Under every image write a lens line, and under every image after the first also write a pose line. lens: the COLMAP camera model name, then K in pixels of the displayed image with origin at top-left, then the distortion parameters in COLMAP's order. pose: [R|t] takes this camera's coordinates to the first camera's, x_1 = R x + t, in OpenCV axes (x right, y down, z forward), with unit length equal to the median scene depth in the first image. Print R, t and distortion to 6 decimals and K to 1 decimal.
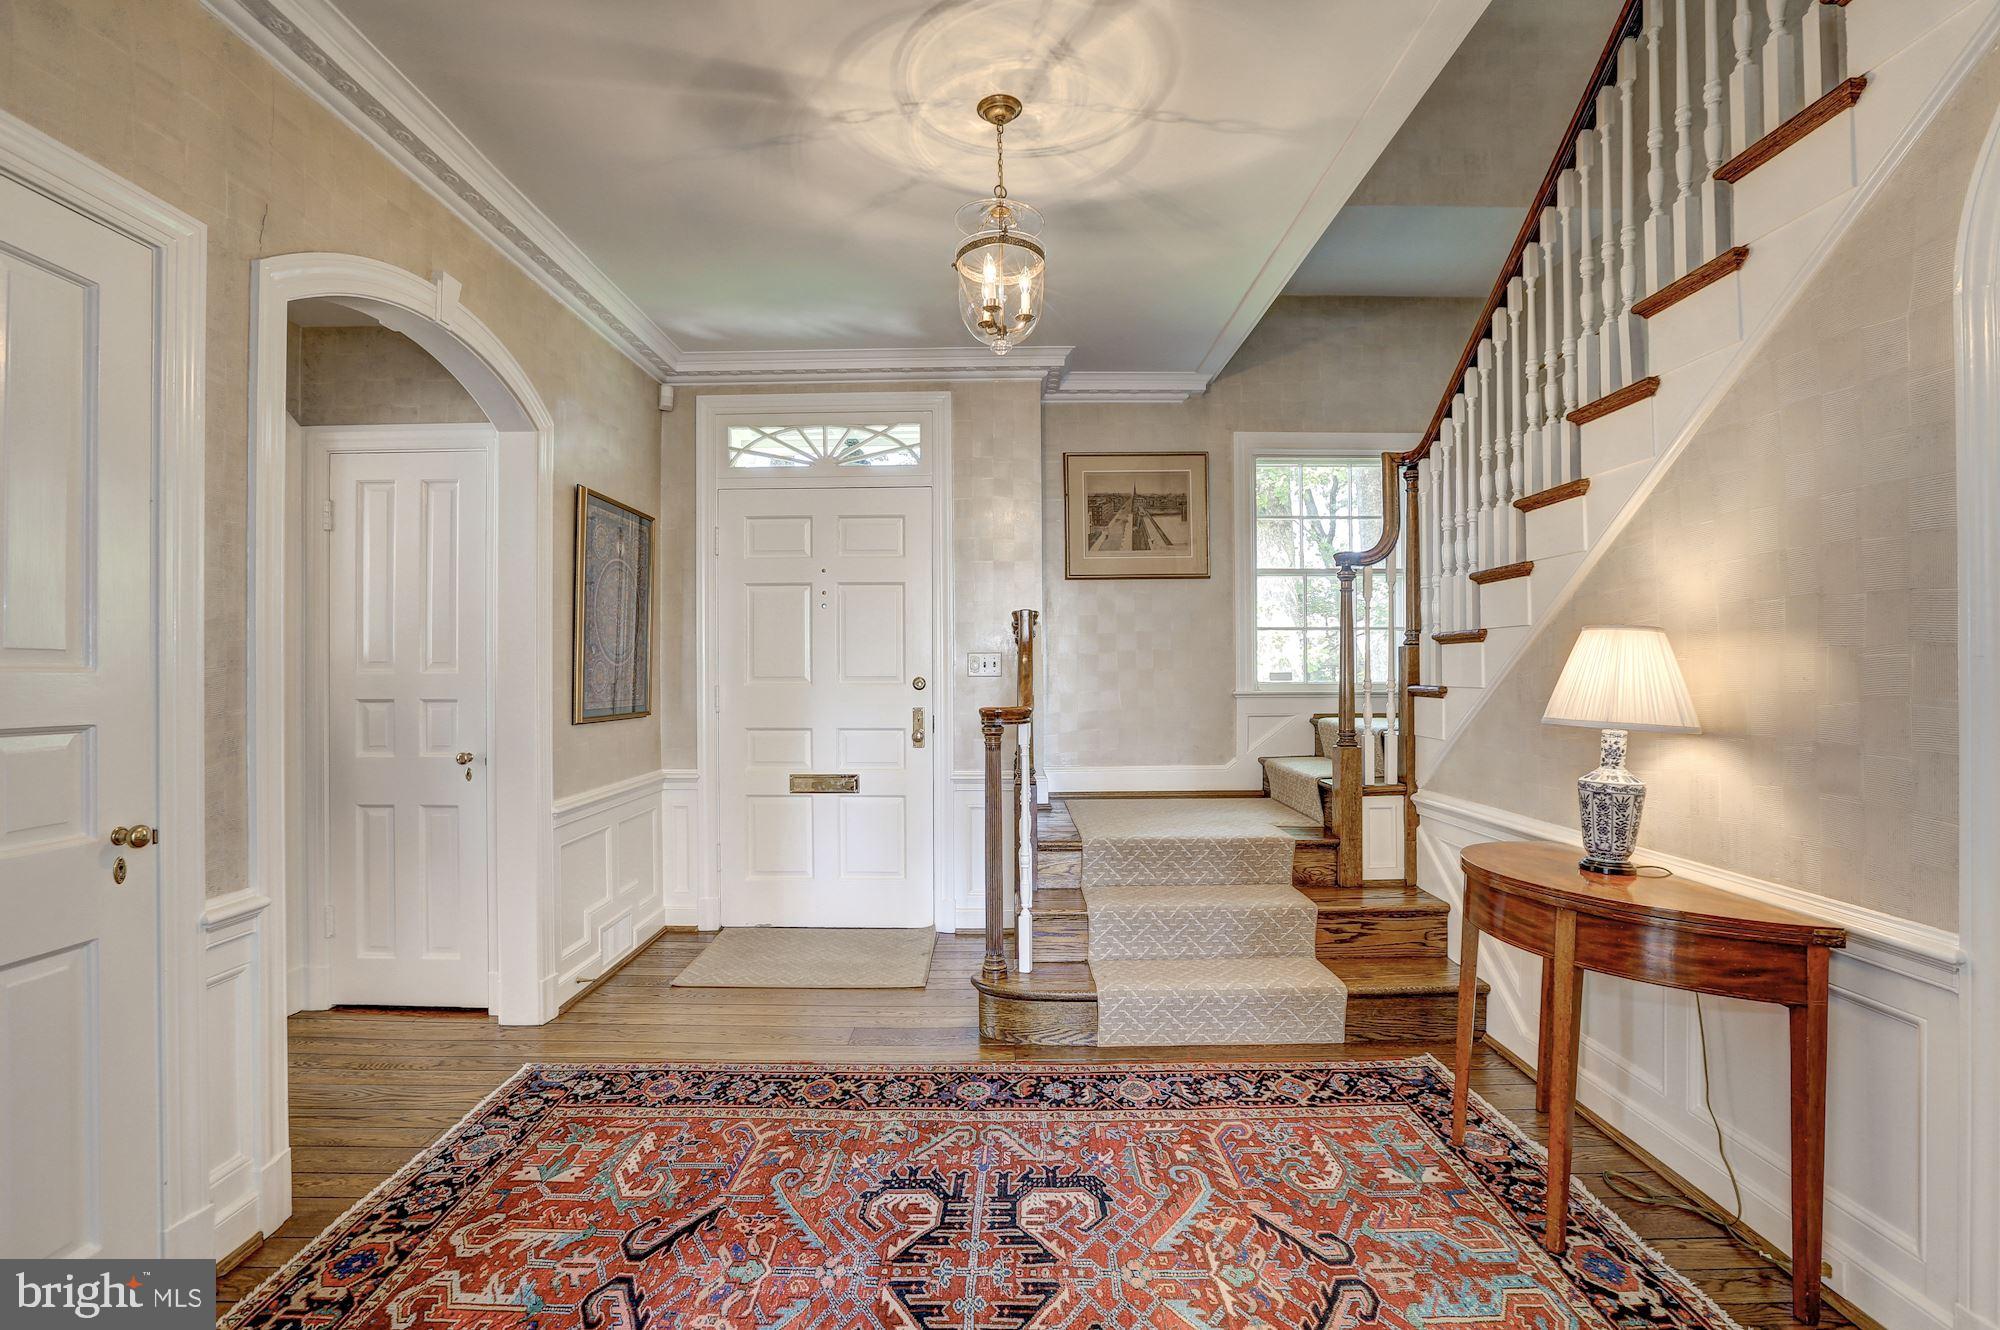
lens RADIAL K [[924.7, 0, 992.7], [0, 924.7, 654.3], [0, 0, 1]] dist [-0.057985, 0.022670]
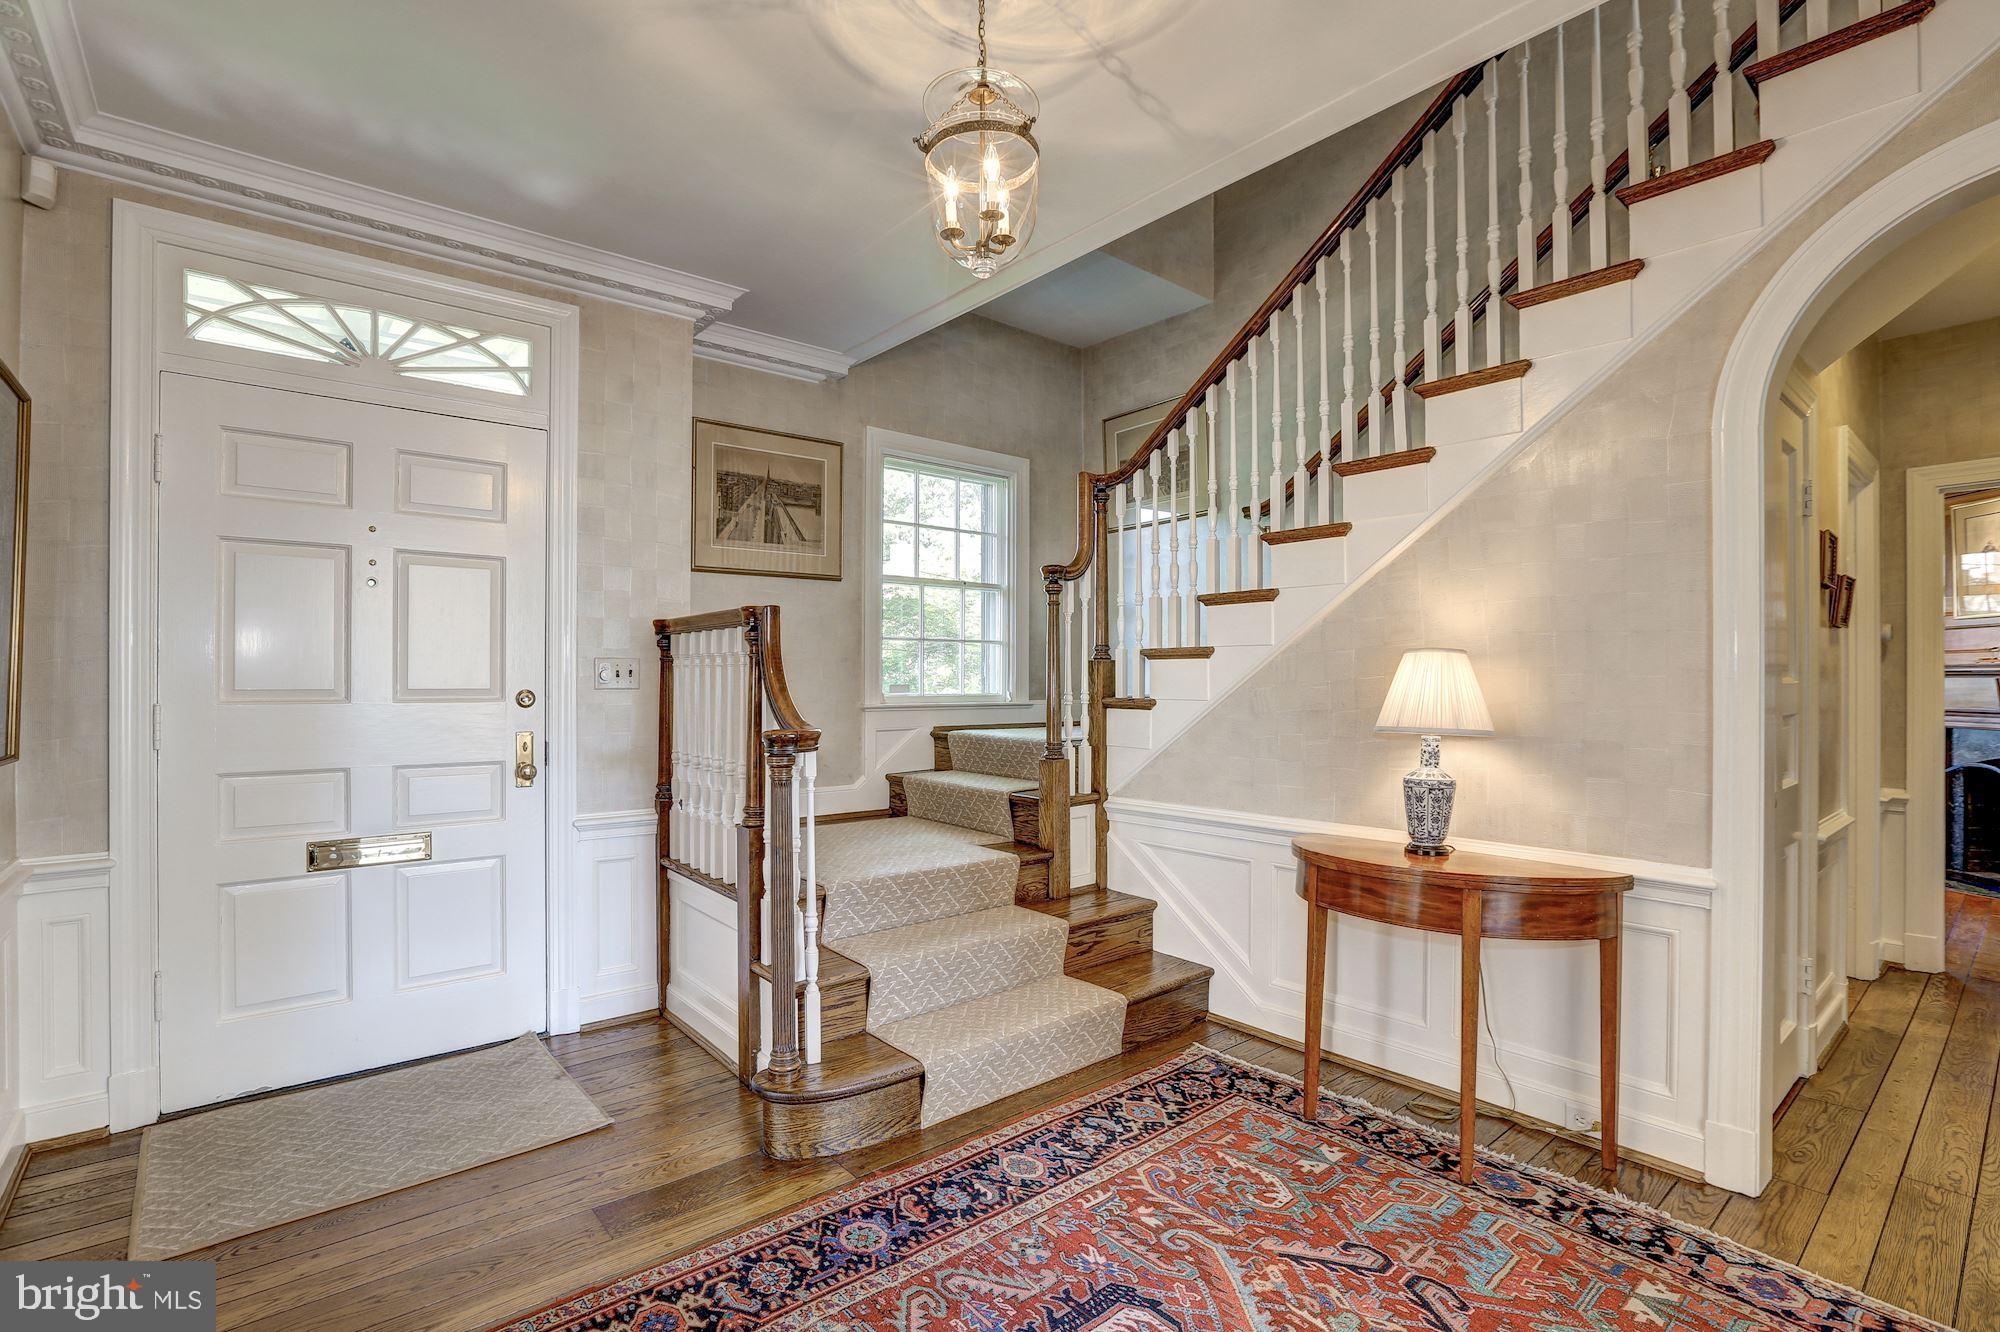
lens RADIAL K [[926.2, 0, 965.3], [0, 926.2, 668.4], [0, 0, 1]] dist [-0.056472, 0.022823]
pose [[0.762220, 0.012210, 0.647203, -0.379078], [-0.016048, 0.999871, 0.000036, 0.002978], [-0.647120, -0.010413, 0.762317, 0.314374]]
